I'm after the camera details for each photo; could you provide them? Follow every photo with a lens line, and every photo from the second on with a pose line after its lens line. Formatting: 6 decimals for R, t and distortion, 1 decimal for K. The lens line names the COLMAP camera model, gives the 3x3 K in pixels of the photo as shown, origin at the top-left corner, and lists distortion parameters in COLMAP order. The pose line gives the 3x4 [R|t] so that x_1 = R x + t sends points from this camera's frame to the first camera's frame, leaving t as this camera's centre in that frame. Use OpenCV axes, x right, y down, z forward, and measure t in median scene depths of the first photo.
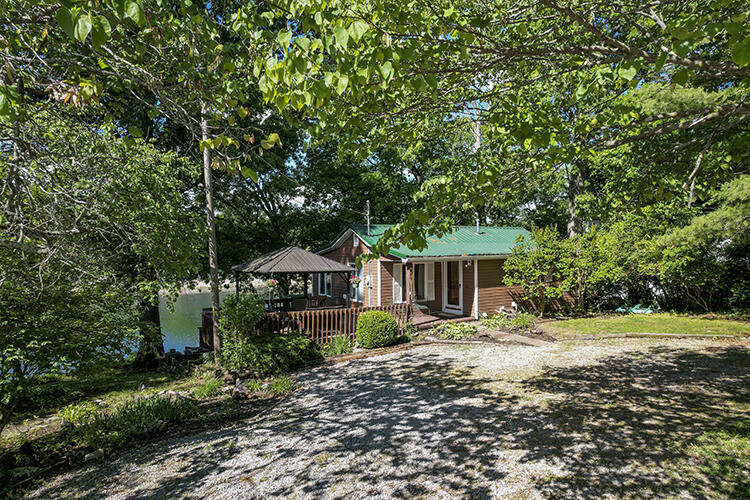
lens RADIAL K [[489.0, 0, 375.0], [0, 489.0, 250.0], [0, 0, 1]] dist [-0.004541, 0.000428]
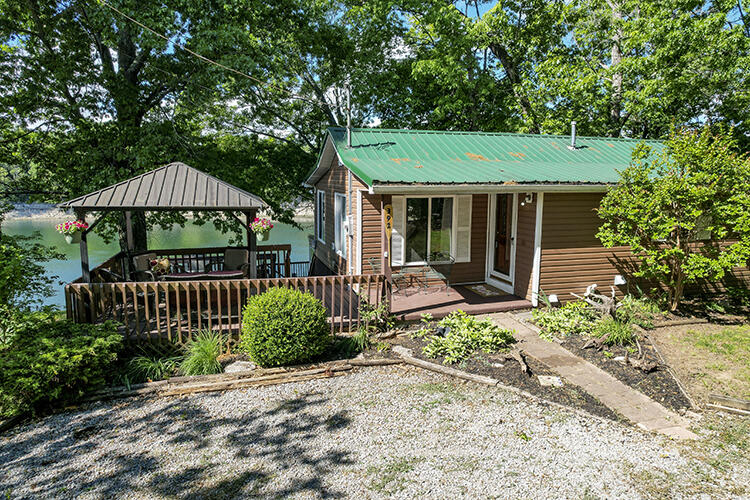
lens RADIAL K [[489.0, 0, 375.0], [0, 489.0, 250.0], [0, 0, 1]] dist [-0.004541, 0.000428]
pose [[0.960902, 0.057143, -0.270929, 0.180153], [-0.018604, 0.989586, 0.142736, 0.009312], [0.276264, -0.132115, 0.951958, 0.453084]]
